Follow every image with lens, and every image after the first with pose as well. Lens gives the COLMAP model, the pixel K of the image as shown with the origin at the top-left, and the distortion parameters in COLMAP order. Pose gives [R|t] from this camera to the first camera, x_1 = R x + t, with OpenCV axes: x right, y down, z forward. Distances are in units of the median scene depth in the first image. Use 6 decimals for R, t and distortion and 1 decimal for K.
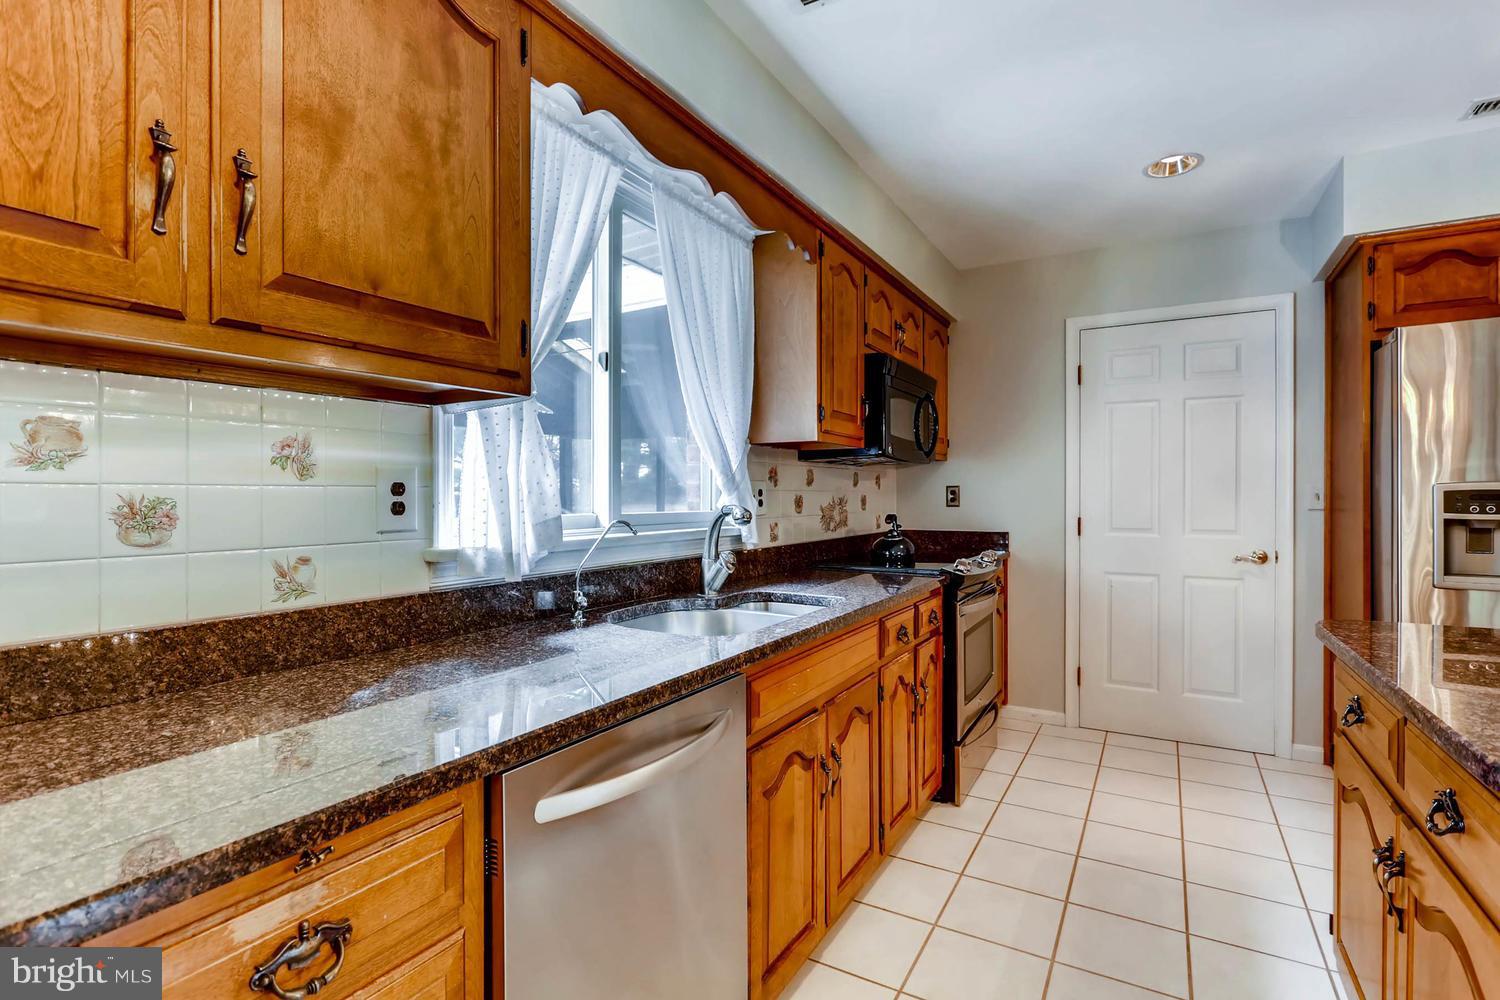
lens RADIAL K [[704.0, 0, 756.2], [0, 704.0, 502.4], [0, 0, 1]] dist [0.001023, 0.000281]
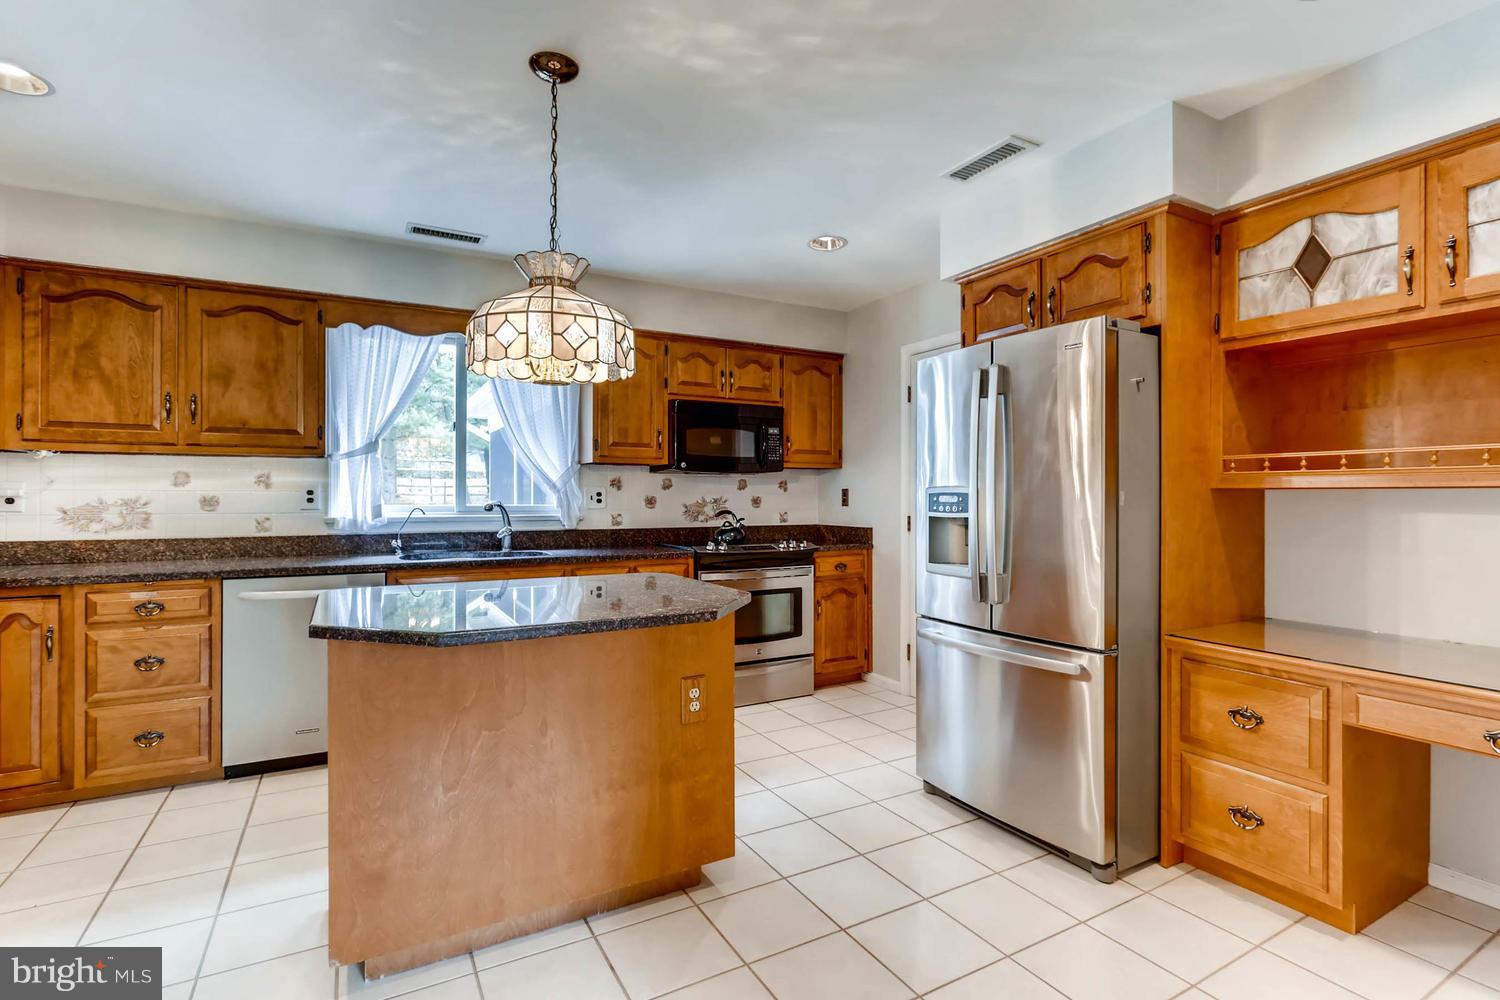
lens RADIAL K [[704.0, 0, 756.2], [0, 704.0, 502.4], [0, 0, 1]] dist [0.001023, 0.000281]
pose [[0.862111, 0.005058, -0.506694, 2.141083], [-0.007095, 0.999973, -0.002089, 0.010225], [0.506670, 0.005397, 0.862123, -0.354824]]
